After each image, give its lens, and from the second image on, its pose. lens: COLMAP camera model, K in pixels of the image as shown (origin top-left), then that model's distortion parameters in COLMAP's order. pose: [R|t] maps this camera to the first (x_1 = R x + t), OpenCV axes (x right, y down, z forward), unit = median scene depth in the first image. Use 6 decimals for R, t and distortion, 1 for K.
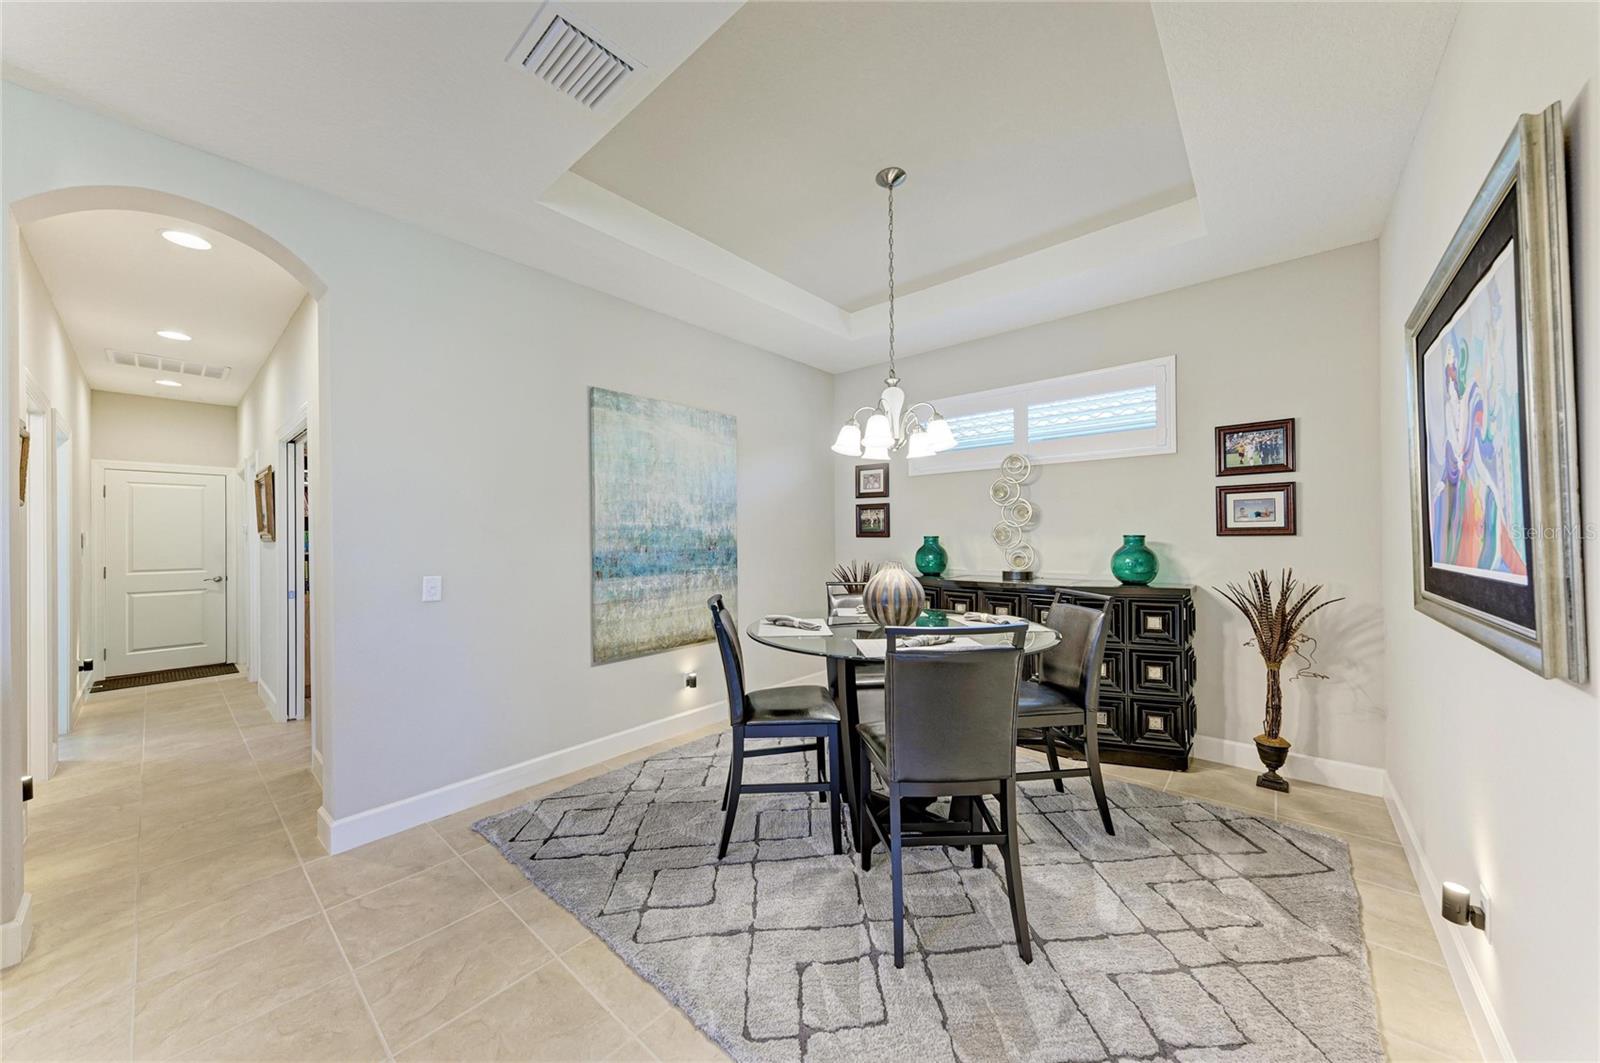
lens RADIAL K [[547.0, 0, 800.6], [0, 547.0, 533.4], [0, 0, 1]] dist [0.018950, -0.005179]
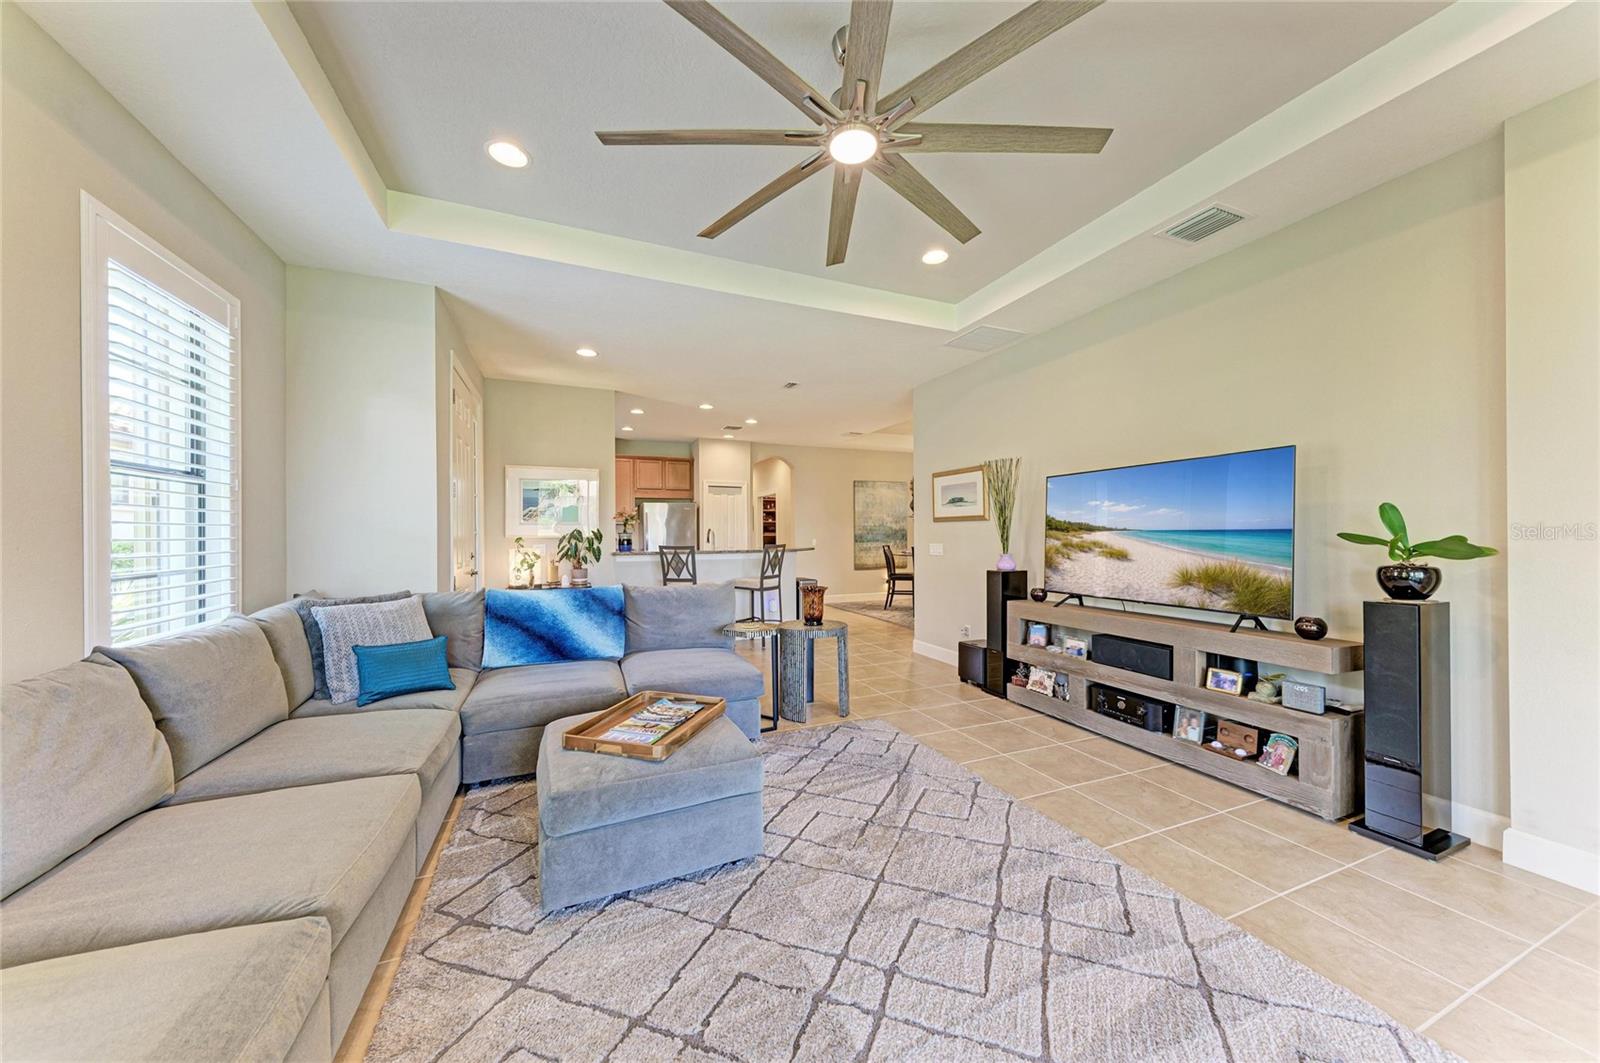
lens RADIAL K [[547.0, 0, 800.6], [0, 547.0, 533.4], [0, 0, 1]] dist [0.018950, -0.005179]
pose [[0.894859, 0.006600, -0.446300, 0.717124], [-0.003937, 0.999968, 0.006894, 0.012240], [0.446332, -0.004412, 0.894857, -1.875951]]
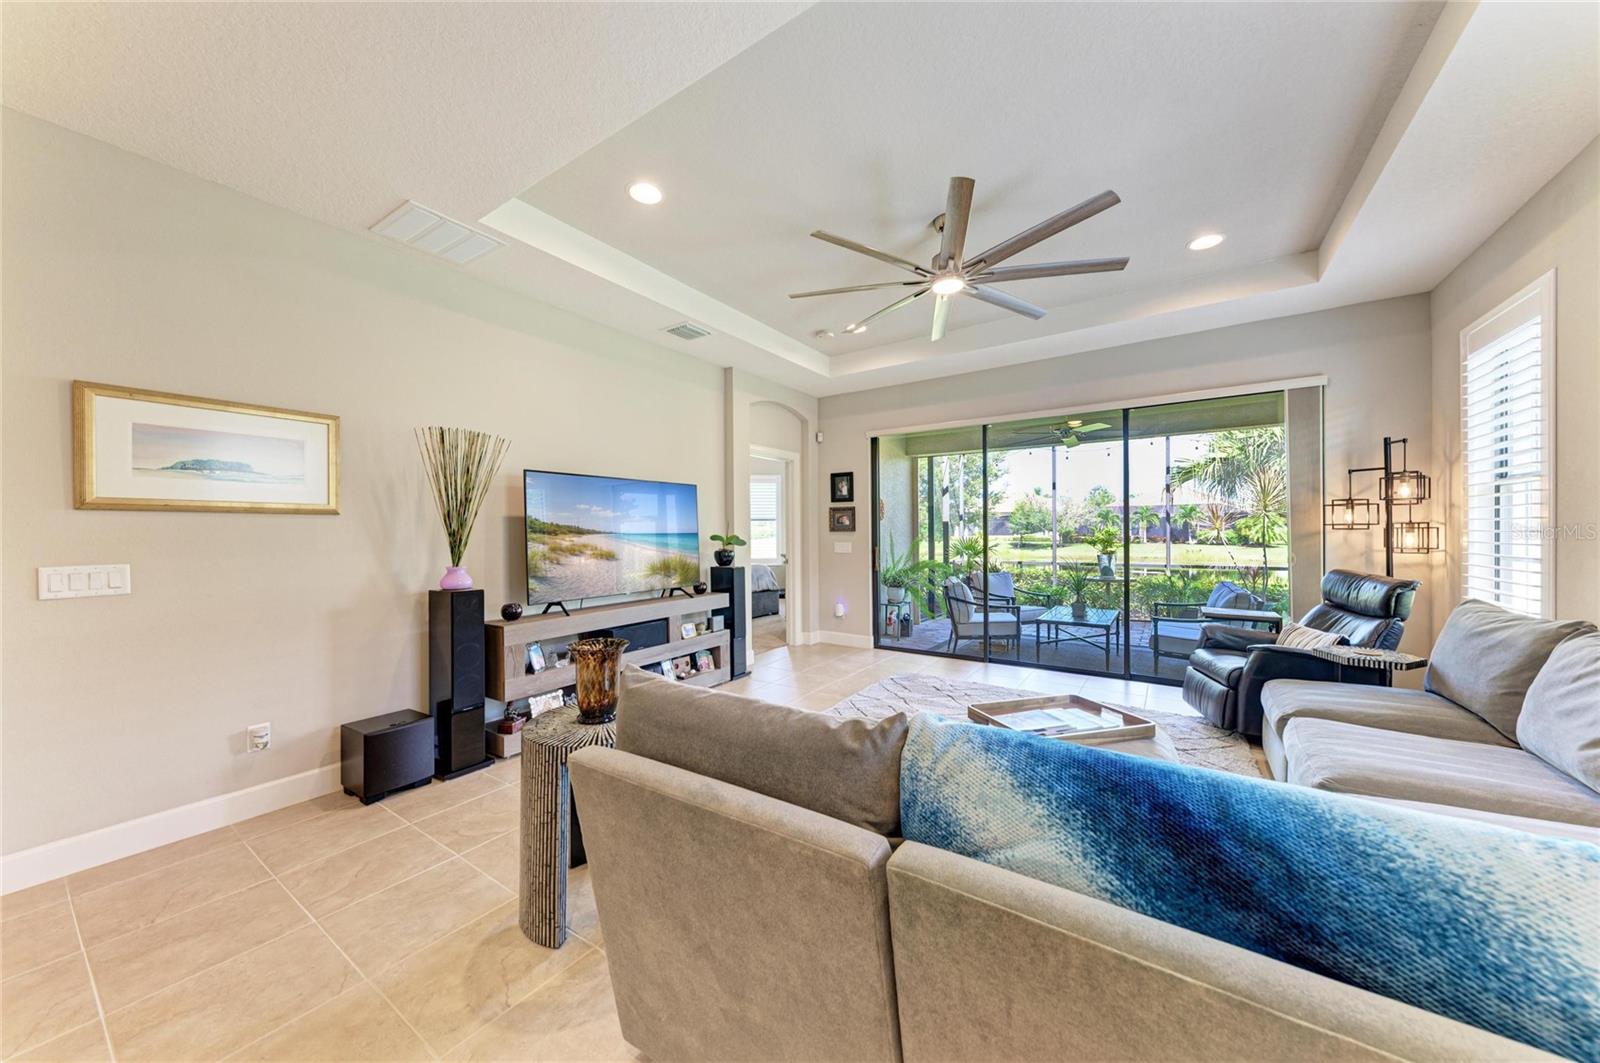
lens RADIAL K [[547.0, 0, 800.6], [0, 547.0, 533.4], [0, 0, 1]] dist [0.018950, -0.005179]
pose [[-0.113343, 0.010168, 0.993504, -0.387058], [0.004577, 0.999942, -0.009711, 0.023850], [-0.993545, 0.003446, -0.113383, -0.962949]]
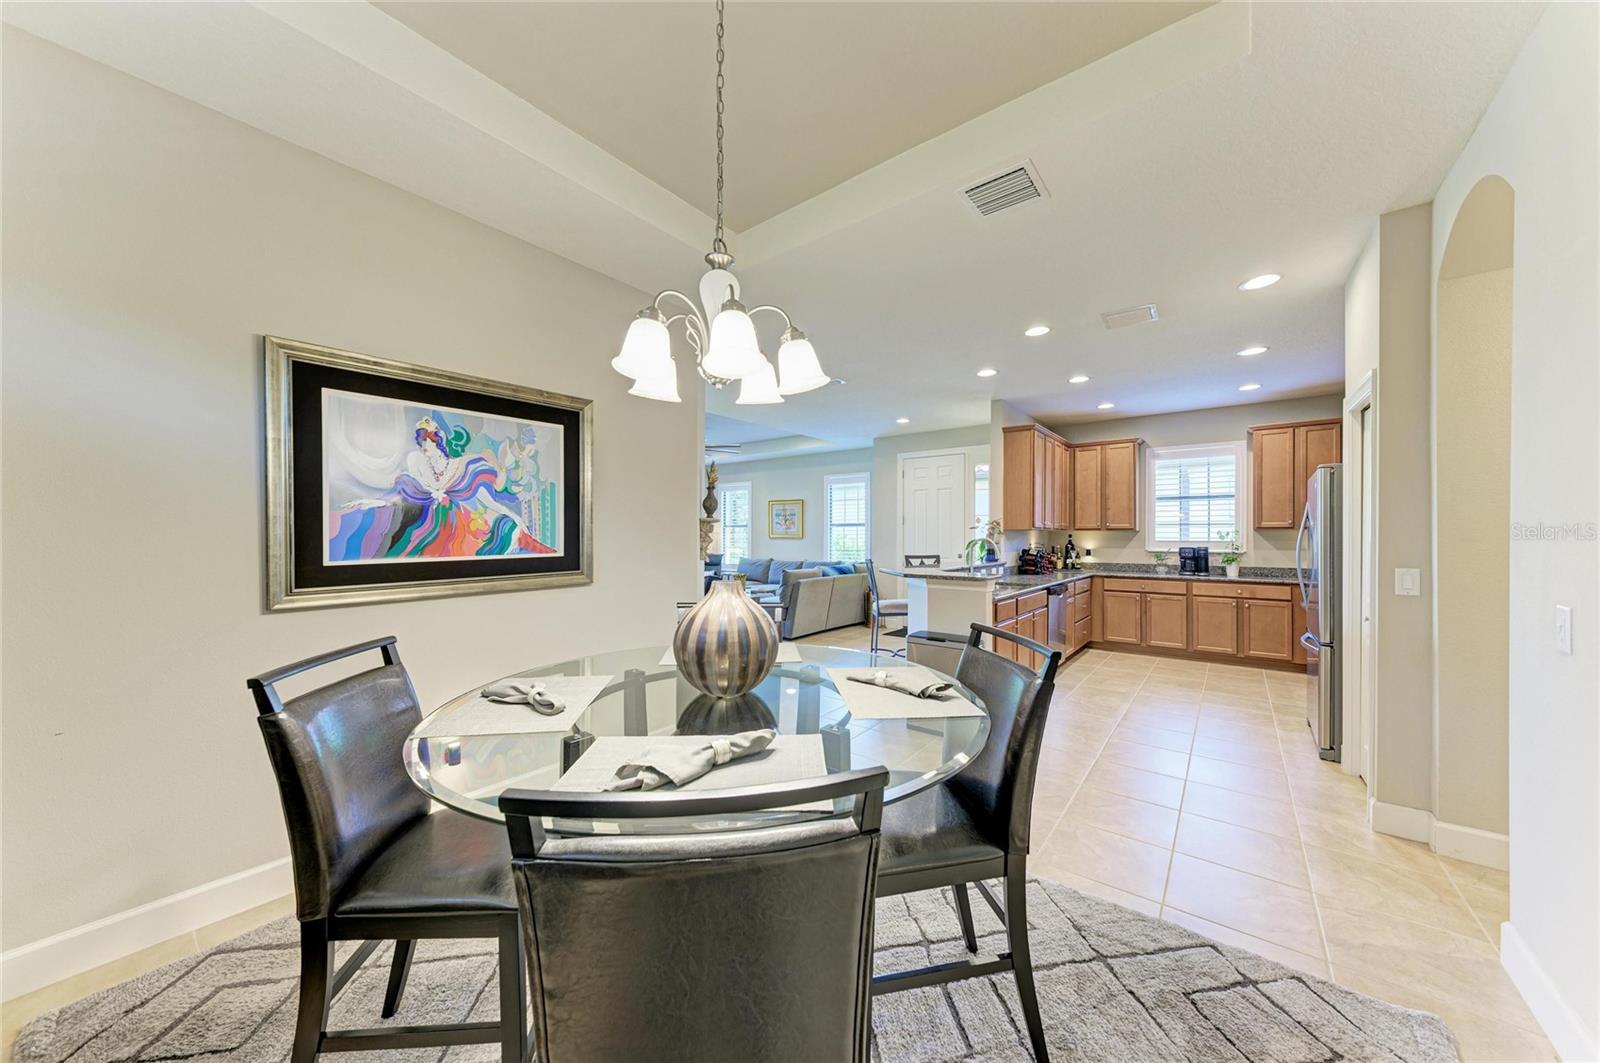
lens RADIAL K [[544.0, 0, 798.5], [0, 544.0, 536.5], [0, 0, 1]] dist [0.025733, -0.009328]
pose [[-0.999164, 0.006579, -0.040351, 0.082540], [0.006669, 0.999976, -0.002106, 0.003736], [0.040336, -0.002373, -0.999183, 1.190953]]
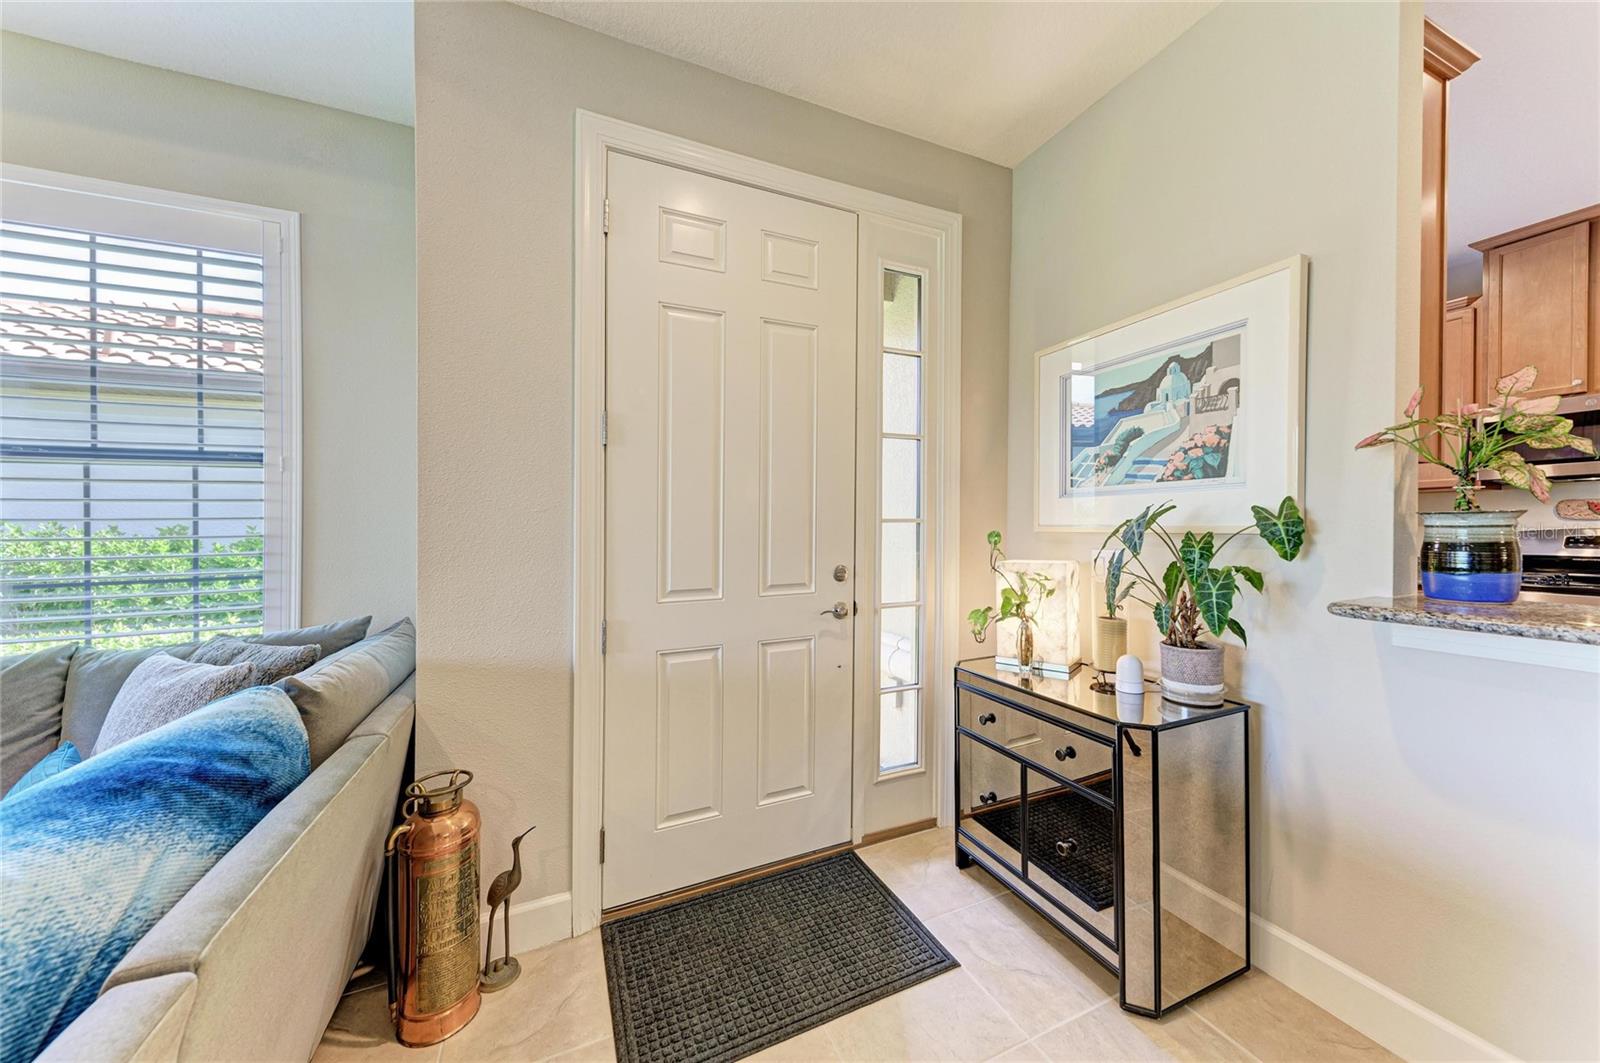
lens RADIAL K [[559.7, 0, 808.7], [0, 559.7, 523.6], [0, 0, 1]] dist [0.006497, -0.000217]
pose [[-0.431399, 0.009729, -0.902109, -0.070944], [0.018772, 0.999822, 0.001805, 0.023595], [0.901966, -0.016155, -0.431505, -0.758693]]
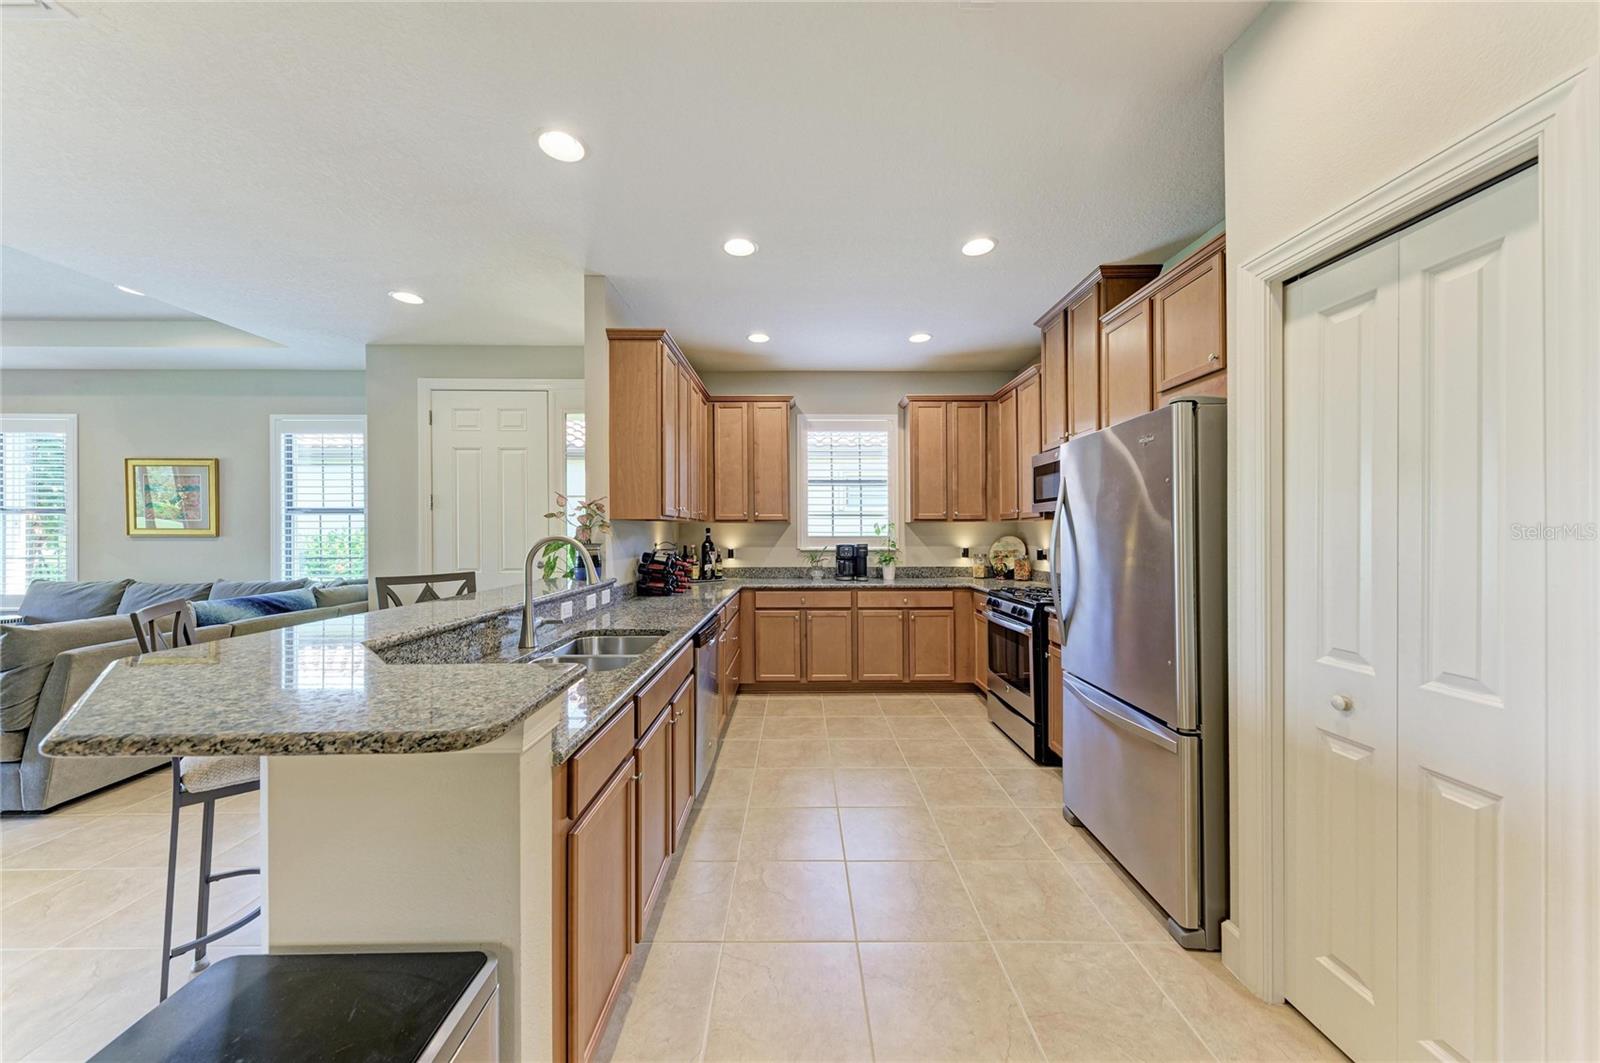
lens RADIAL K [[552.8, 0, 800.0], [0, 552.8, 531.5], [0, 0, 1]] dist [0.013410, -0.004581]
pose [[-0.756601, 0.010552, -0.653791, -0.268245], [0.010415, 0.999937, 0.004086, 0.003785], [0.653794, -0.003717, -0.756664, 0.404748]]
